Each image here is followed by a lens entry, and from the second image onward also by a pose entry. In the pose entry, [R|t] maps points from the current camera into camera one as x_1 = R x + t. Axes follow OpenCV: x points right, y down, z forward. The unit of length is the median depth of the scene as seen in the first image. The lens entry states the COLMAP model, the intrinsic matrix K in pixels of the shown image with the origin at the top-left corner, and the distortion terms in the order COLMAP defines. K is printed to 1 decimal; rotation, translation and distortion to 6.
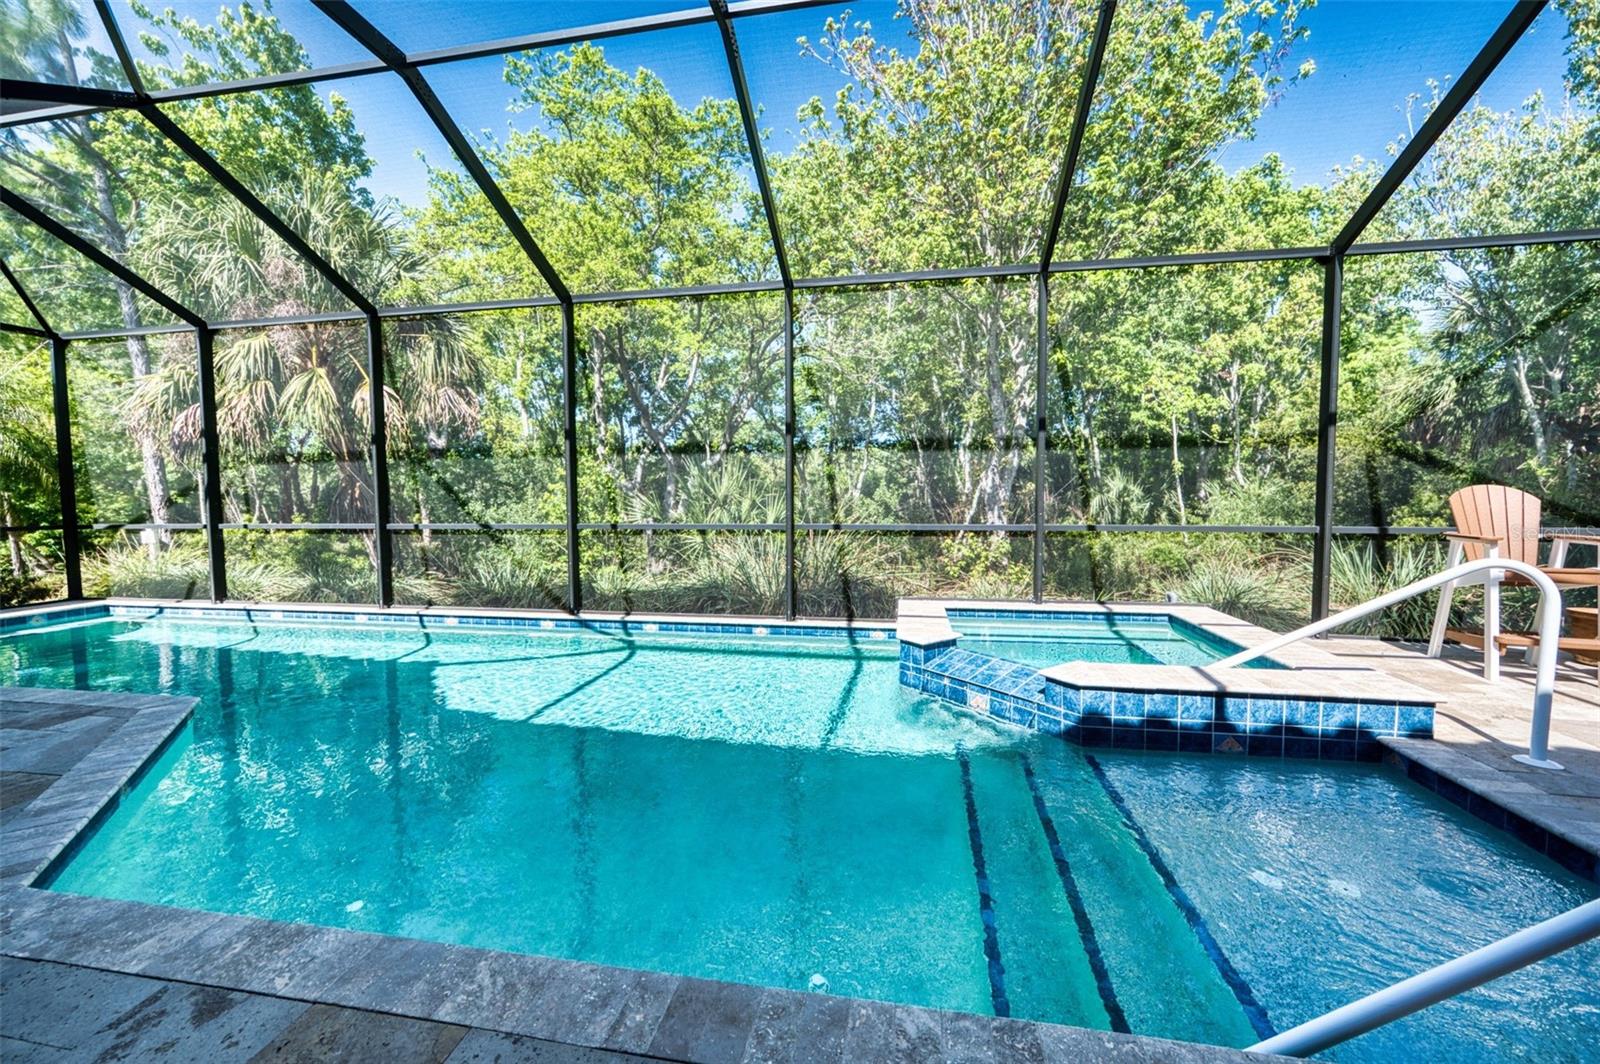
lens RADIAL K [[630.9, 0, 797.1], [0, 630.9, 529.1], [0, 0, 1]] dist [-0.010864, 0.004093]
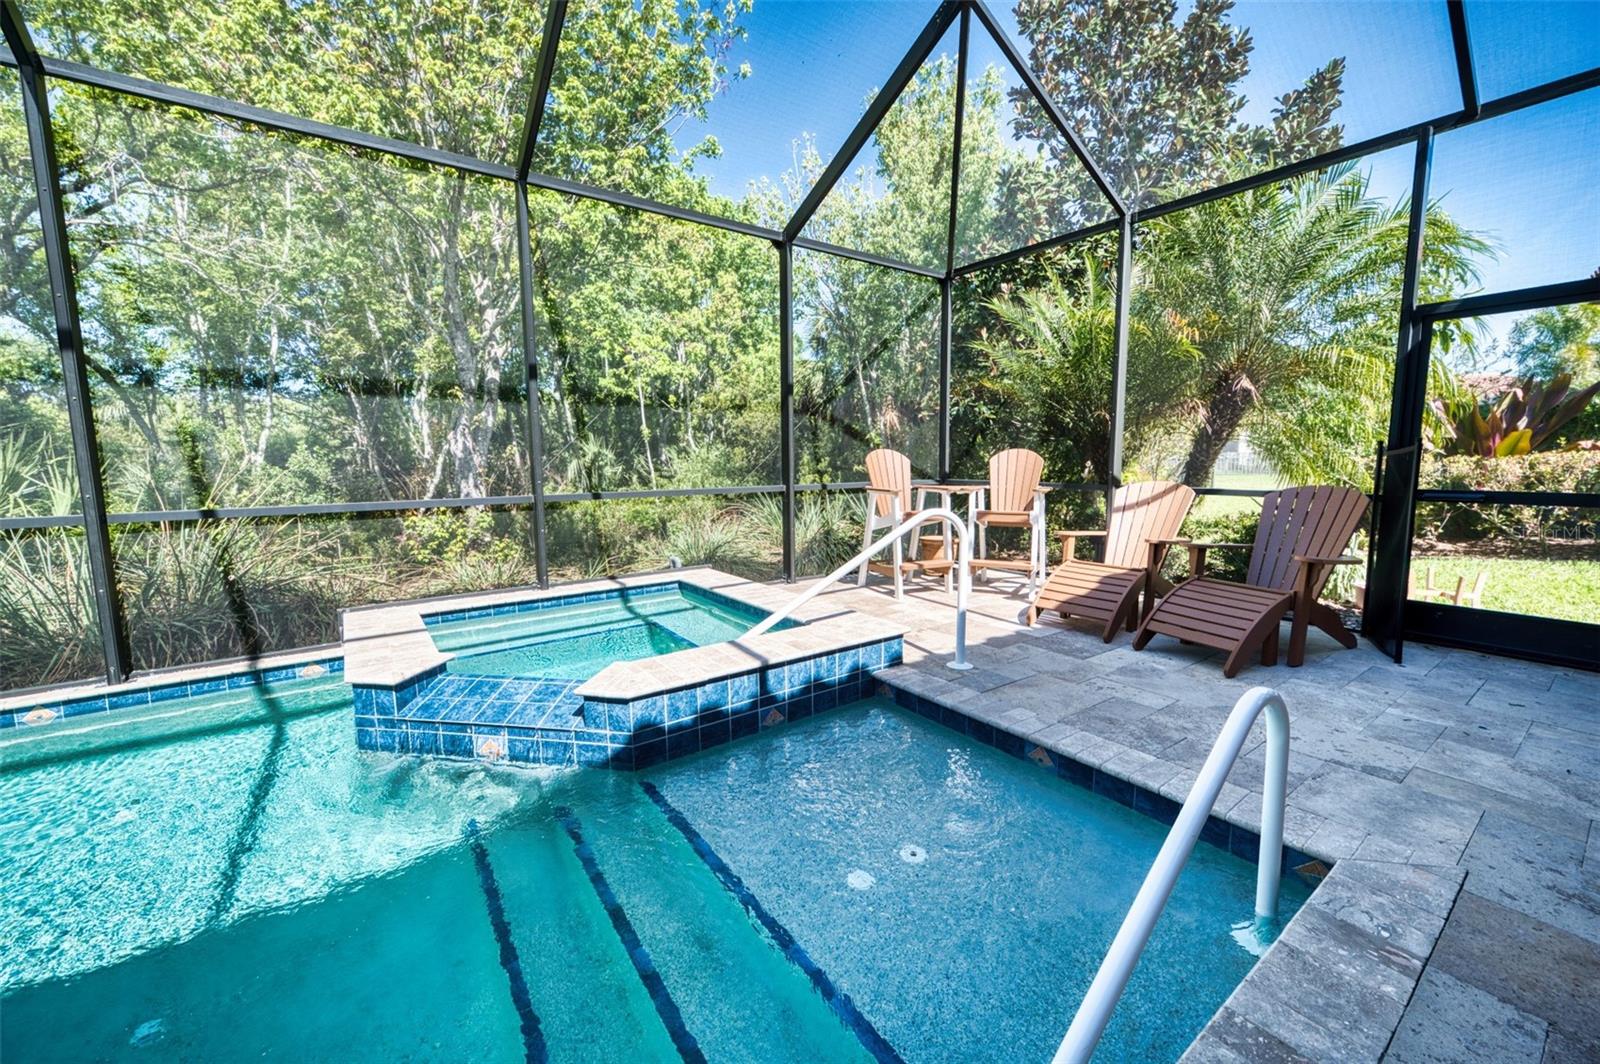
lens RADIAL K [[630.9, 0, 799.7], [0, 630.9, 530.0], [0, 0, 1]] dist [-0.010864, 0.004093]
pose [[0.697305, -0.086025, 0.711594, 0.026346], [0.045610, 0.996085, 0.075723, -0.007602], [-0.715322, -0.020347, 0.698498, 0.151894]]
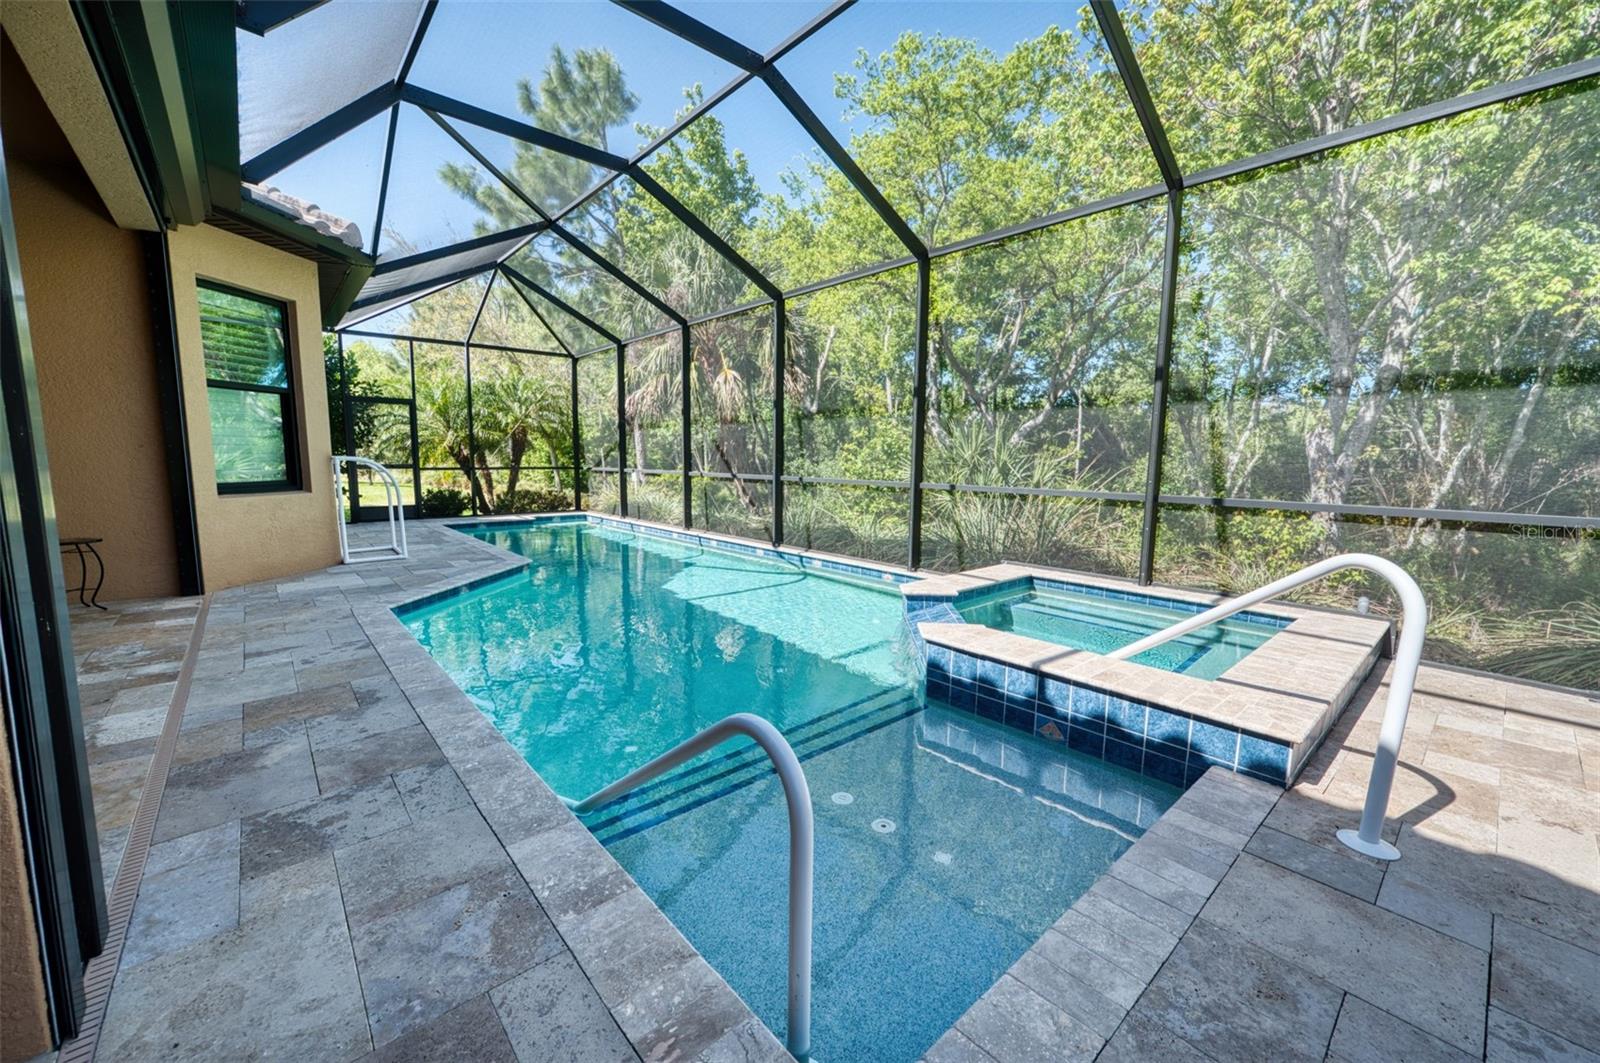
lens RADIAL K [[630.9, 0, 802.0], [0, 630.9, 531.5], [0, 0, 1]] dist [-0.010864, 0.004093]
pose [[0.779924, 0.089302, -0.619470, 0.484793], [-0.049448, 0.995466, 0.081249, -0.002556], [0.623918, -0.032737, 0.780804, 0.027942]]
